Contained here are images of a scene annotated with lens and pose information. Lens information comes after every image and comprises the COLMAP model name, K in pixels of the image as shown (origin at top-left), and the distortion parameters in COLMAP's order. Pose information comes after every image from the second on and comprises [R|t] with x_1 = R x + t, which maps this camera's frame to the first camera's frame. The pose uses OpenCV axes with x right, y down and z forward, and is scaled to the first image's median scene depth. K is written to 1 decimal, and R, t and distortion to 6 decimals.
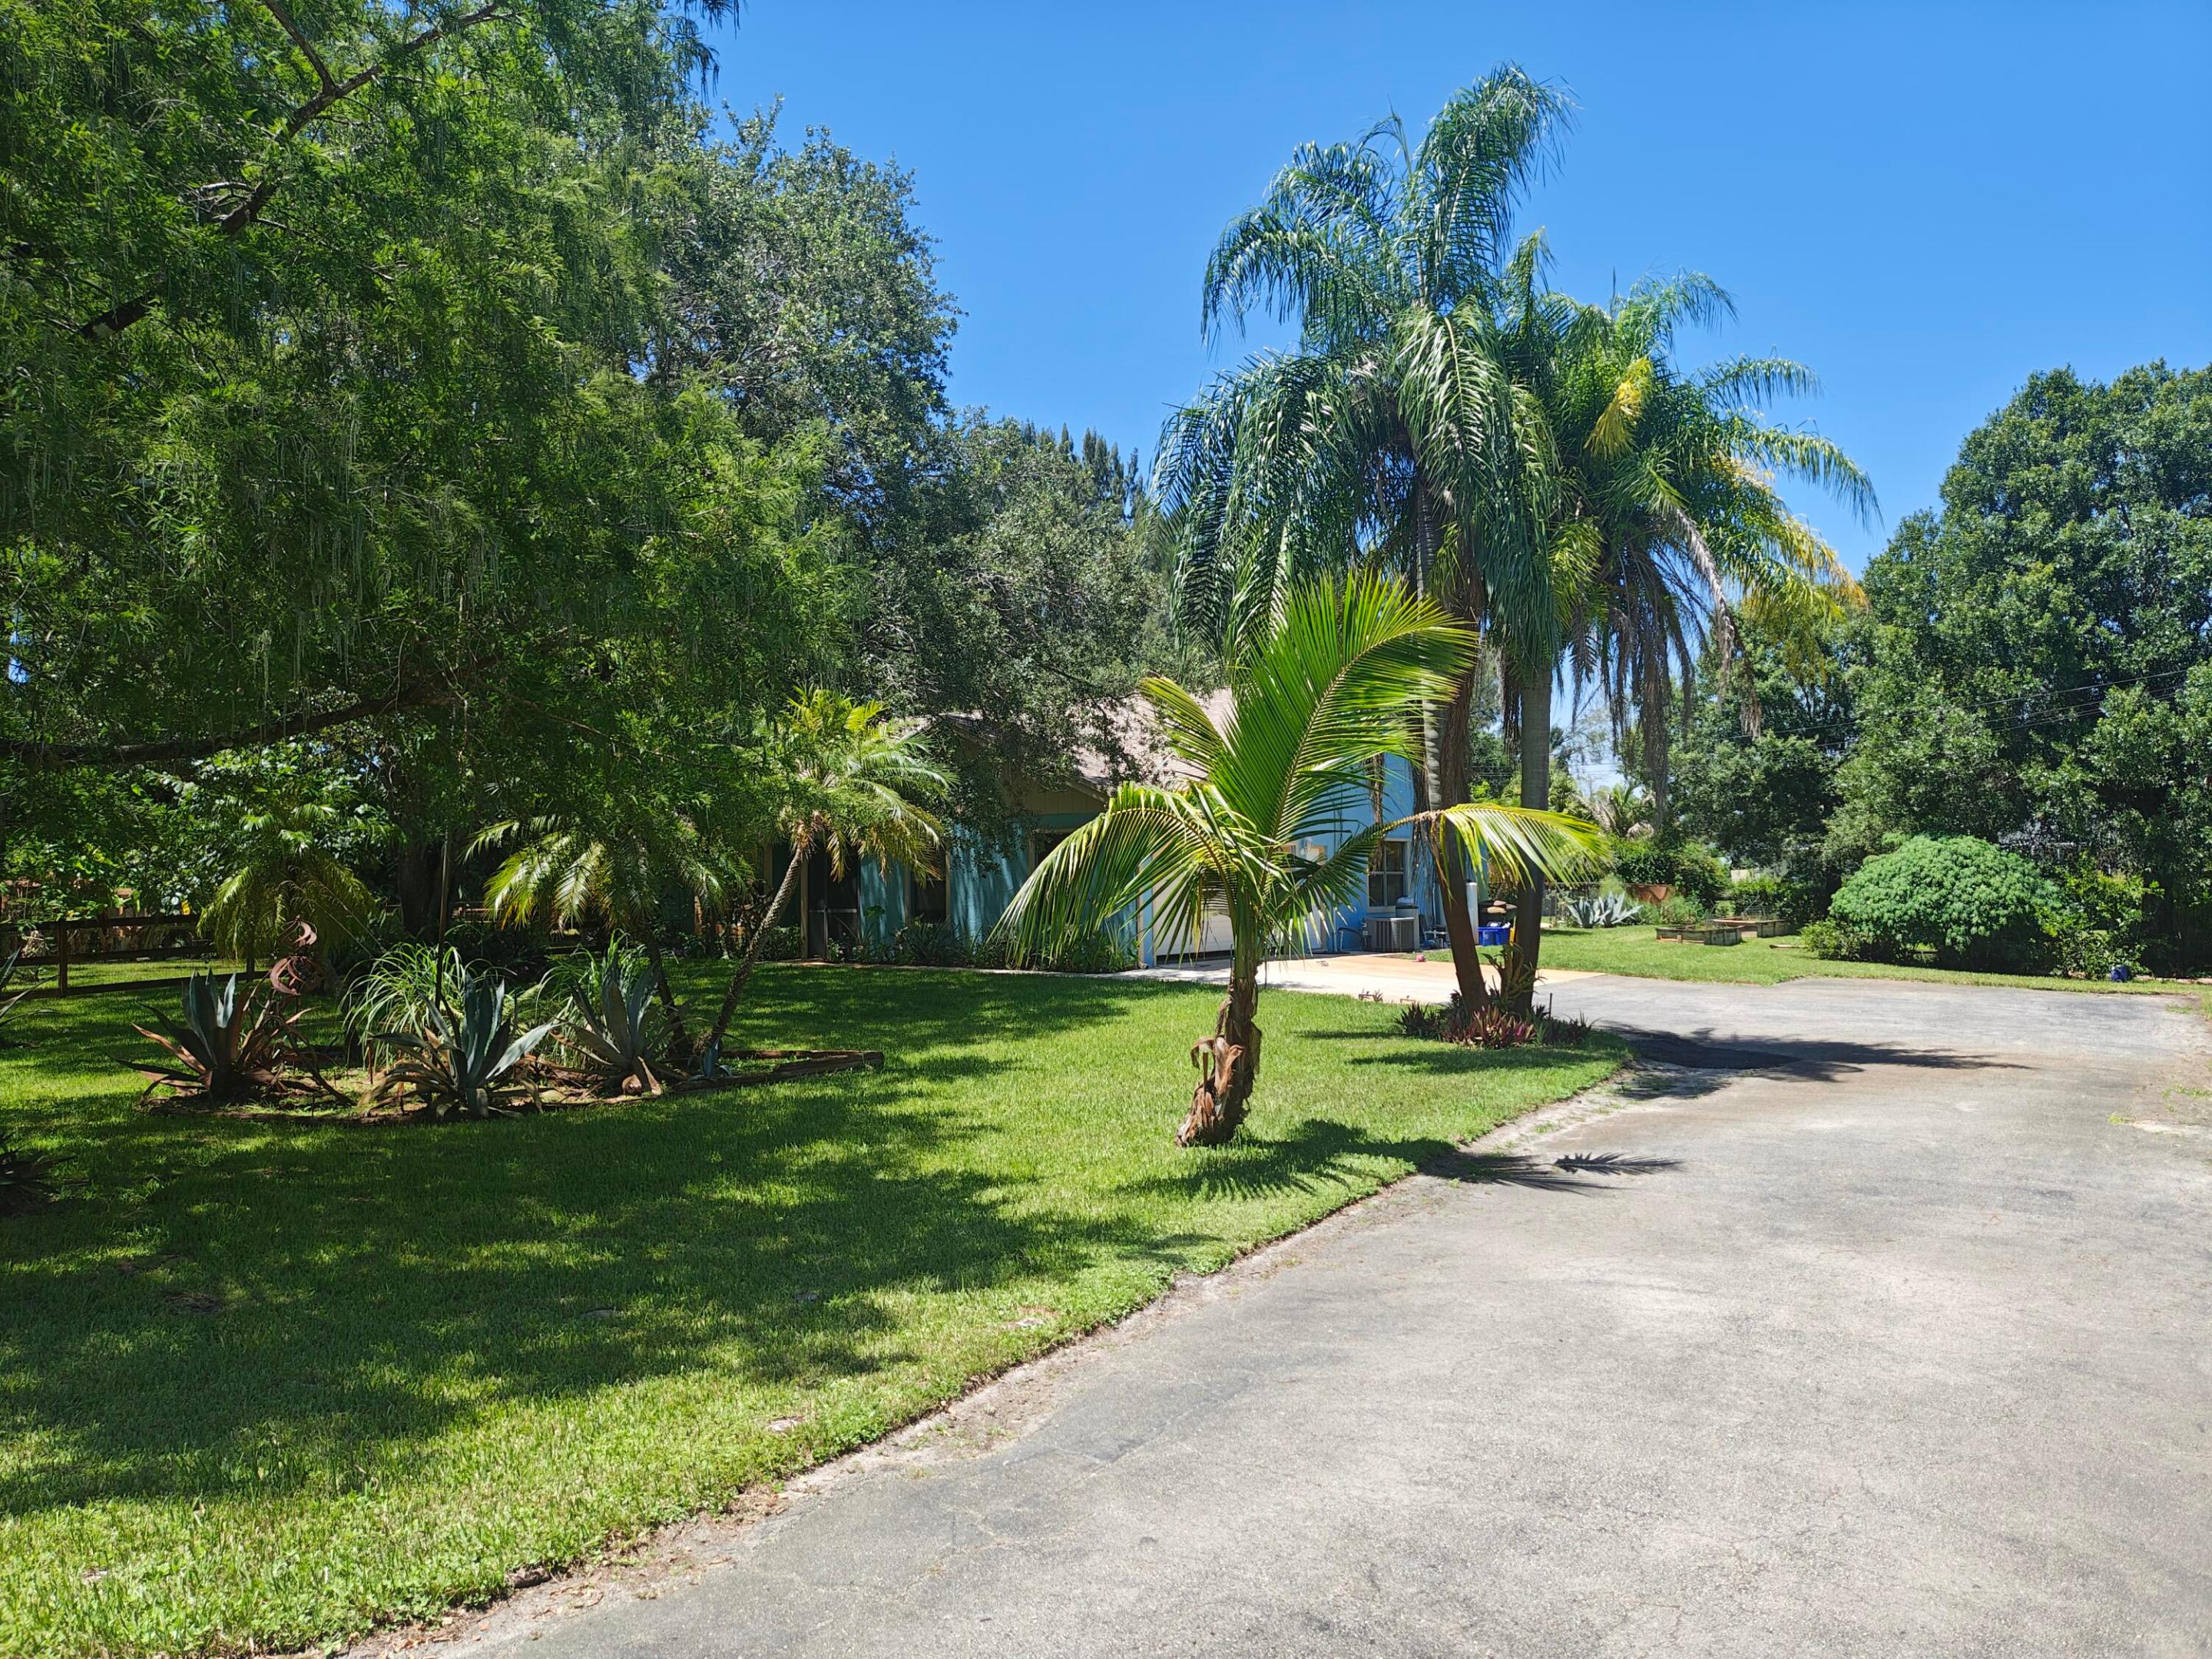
lens RADIAL K [[1554.4, 0, 1106.1], [0, 1554.4, 785.0], [0, 0, 1]] dist [0.000107, -0.035204]
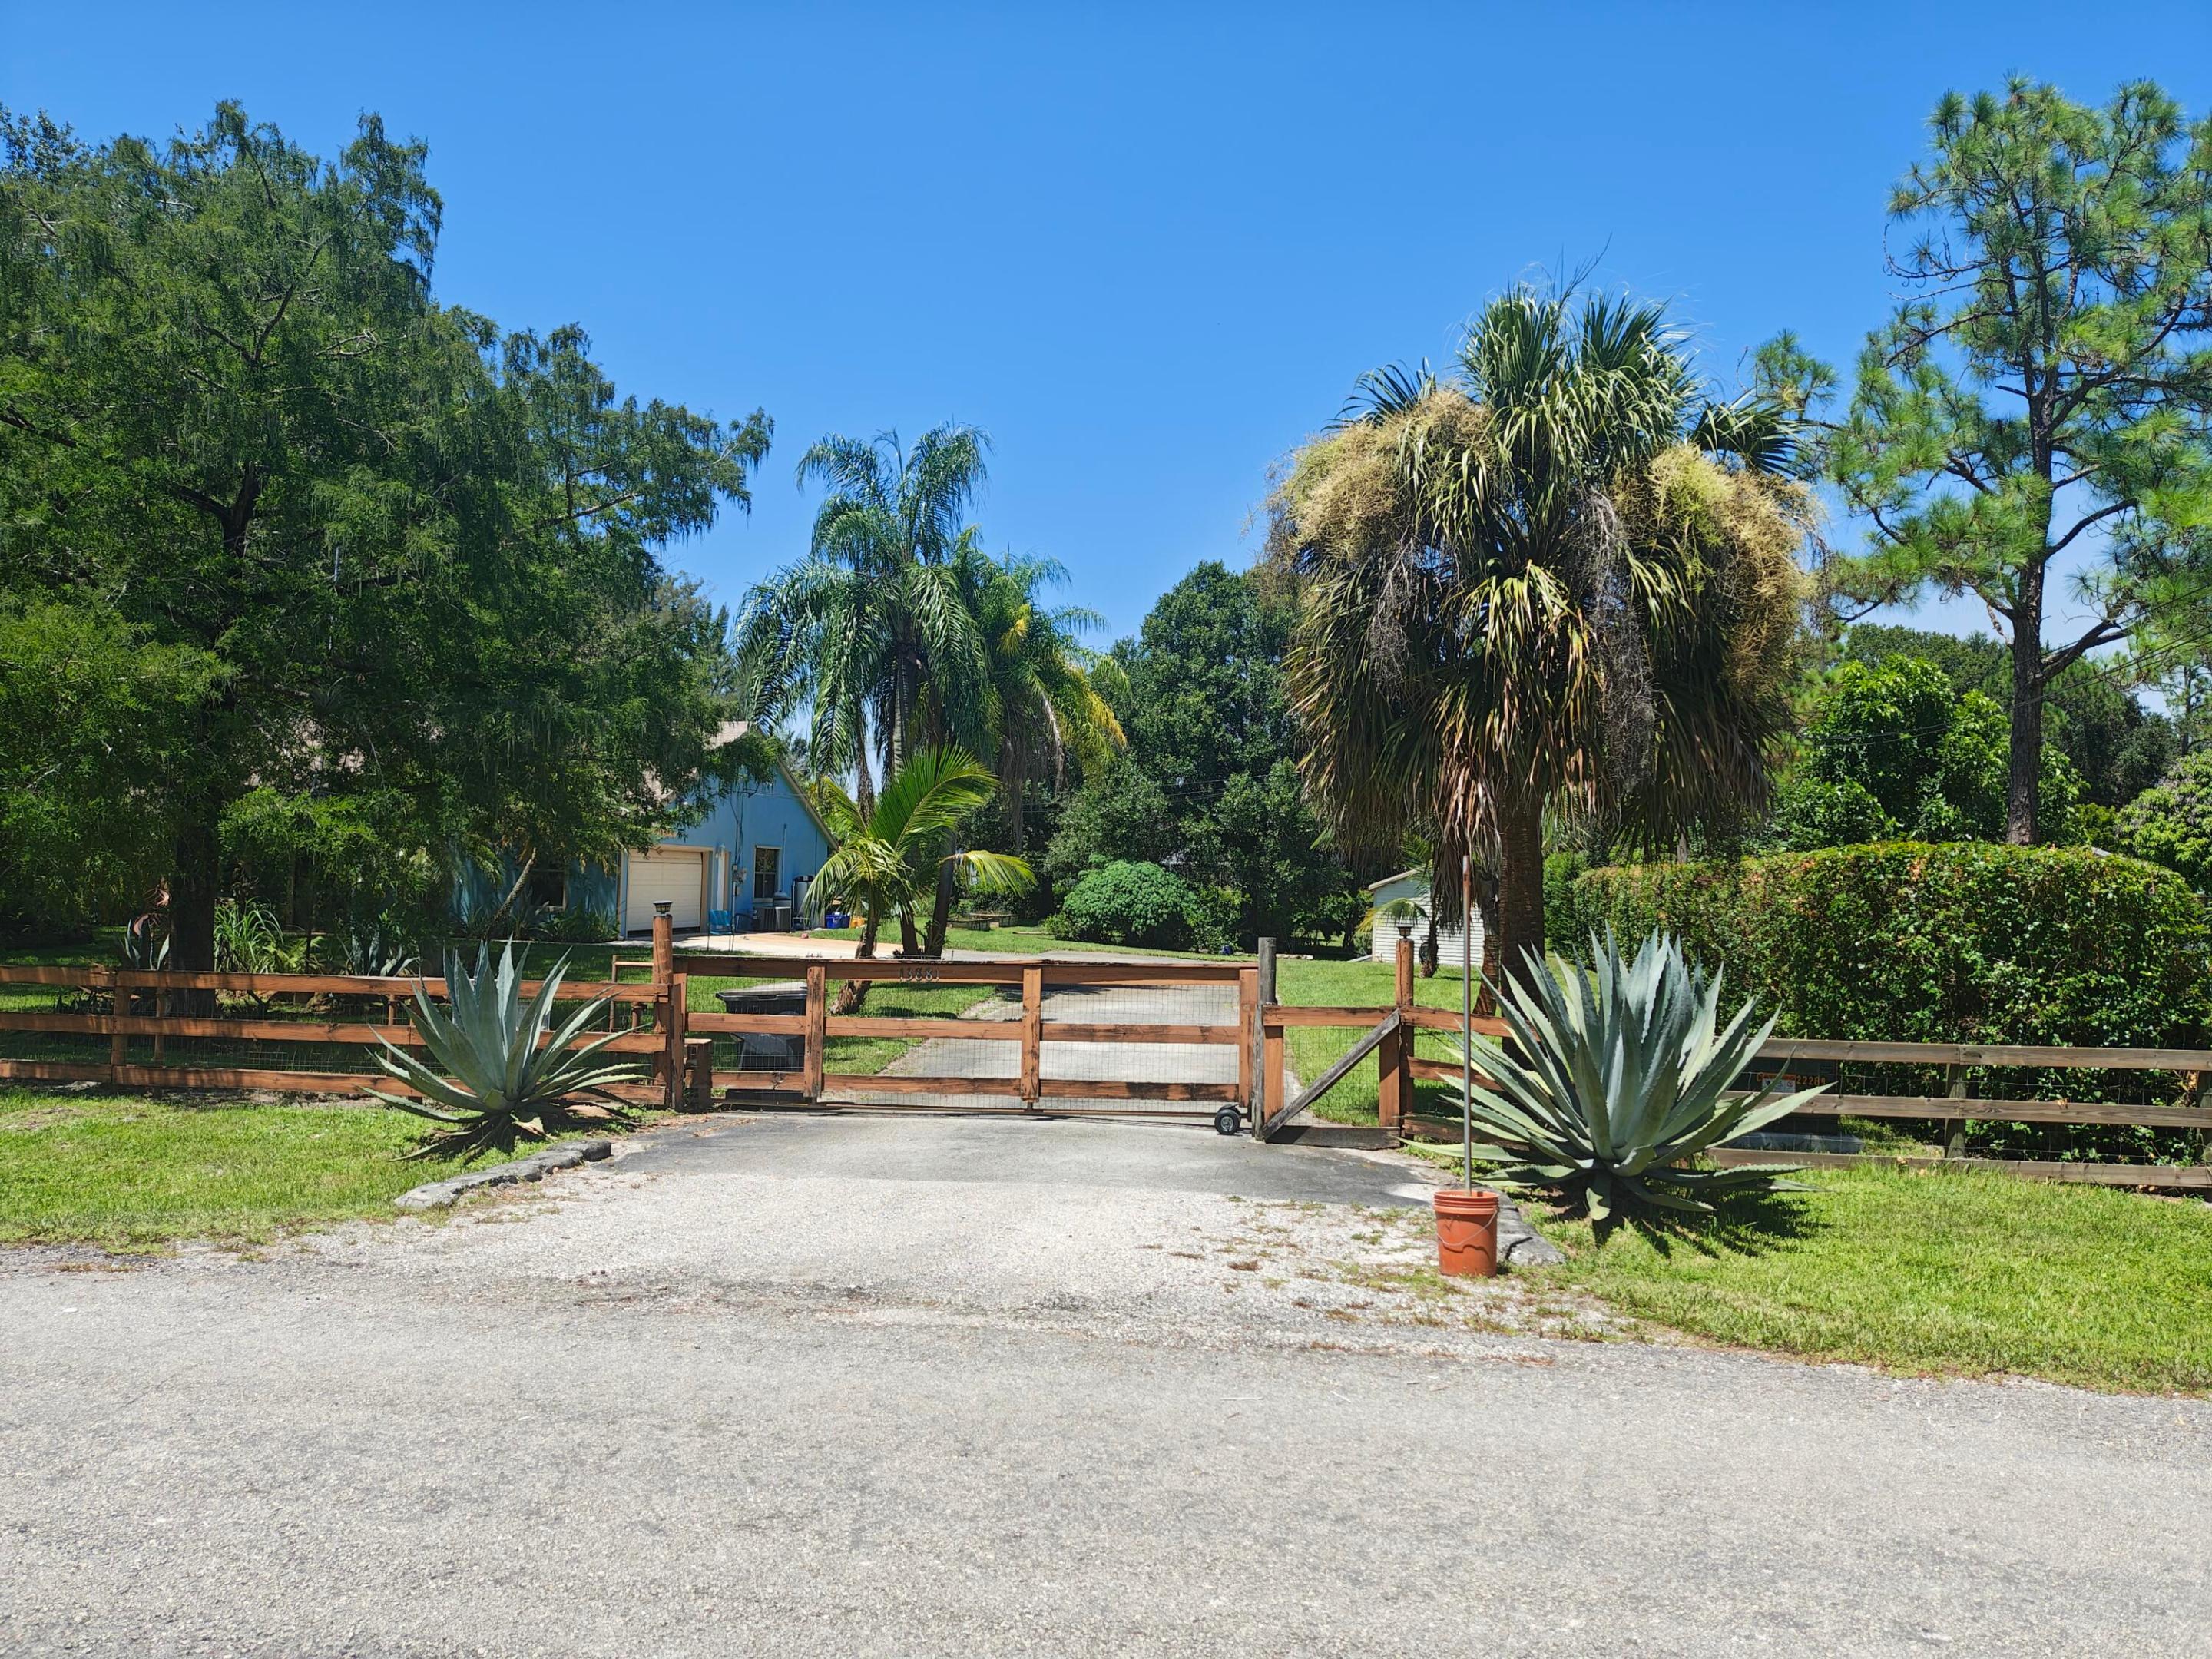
lens RADIAL K [[1554.4, 0, 1106.1], [0, 1554.4, 785.0], [0, 0, 1]] dist [0.000107, -0.035204]
pose [[0.875321, 0.056276, 0.480257, -0.235898], [-0.058319, 0.998241, -0.010680, -0.024894], [-0.480013, -0.018659, 0.877063, -0.350442]]
